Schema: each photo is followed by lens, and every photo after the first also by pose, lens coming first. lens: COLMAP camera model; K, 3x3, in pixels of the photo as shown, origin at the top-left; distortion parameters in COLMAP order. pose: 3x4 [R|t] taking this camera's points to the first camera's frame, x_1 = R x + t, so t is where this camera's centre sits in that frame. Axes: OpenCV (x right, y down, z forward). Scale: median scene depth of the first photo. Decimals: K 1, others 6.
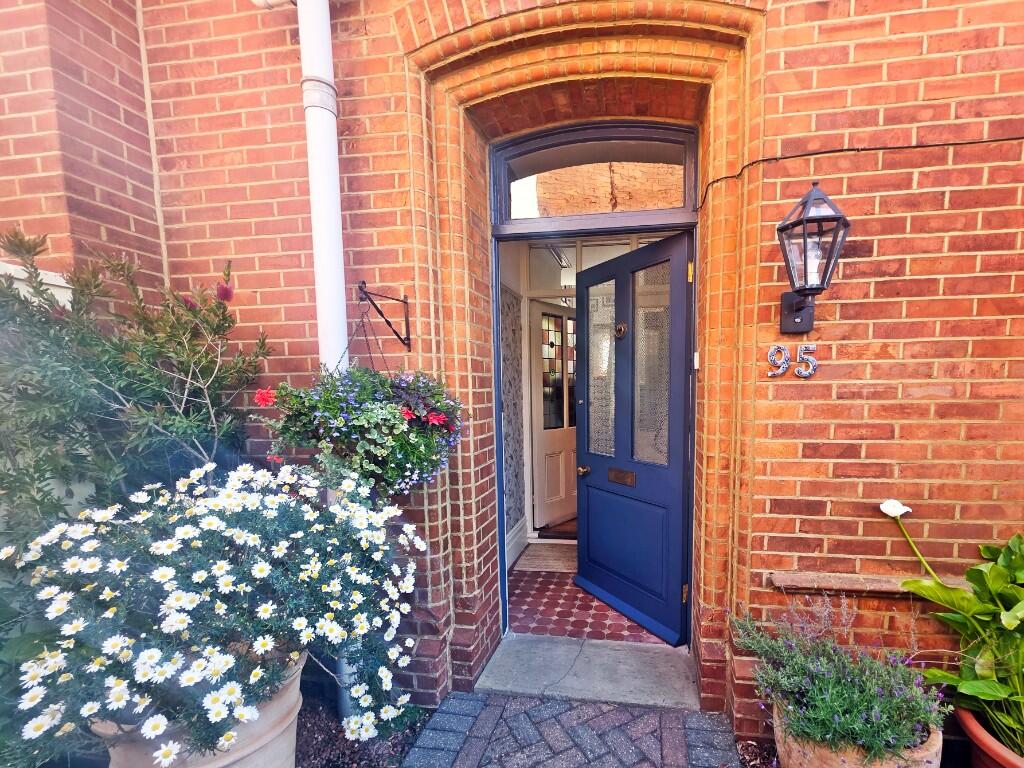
lens RADIAL K [[416.8, 0, 532.3], [0, 416.8, 414.4], [0, 0, 1]] dist [0.001480, -0.000076]
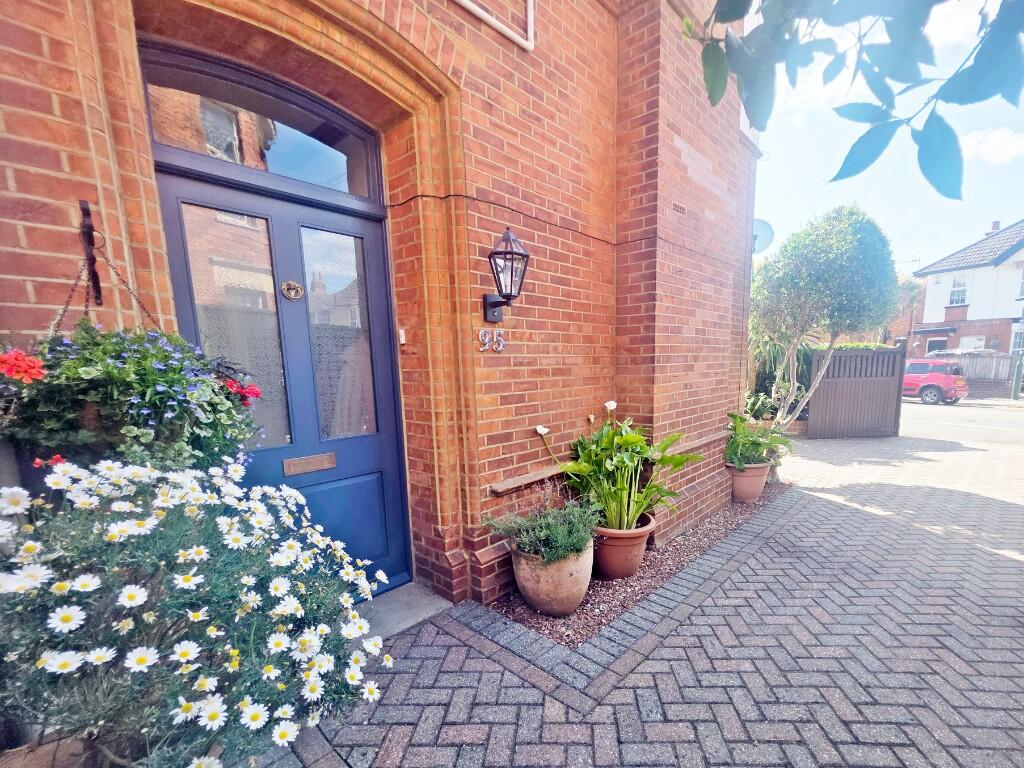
lens RADIAL K [[407.8, 0, 513.4], [0, 407.8, 383.8], [0, 0, 1]] dist [0.004199, -0.000098]
pose [[0.634909, -0.042320, 0.771427, -0.453789], [0.047585, 0.998745, 0.015627, 0.005361], [-0.771120, 0.026786, 0.636126, 0.024210]]
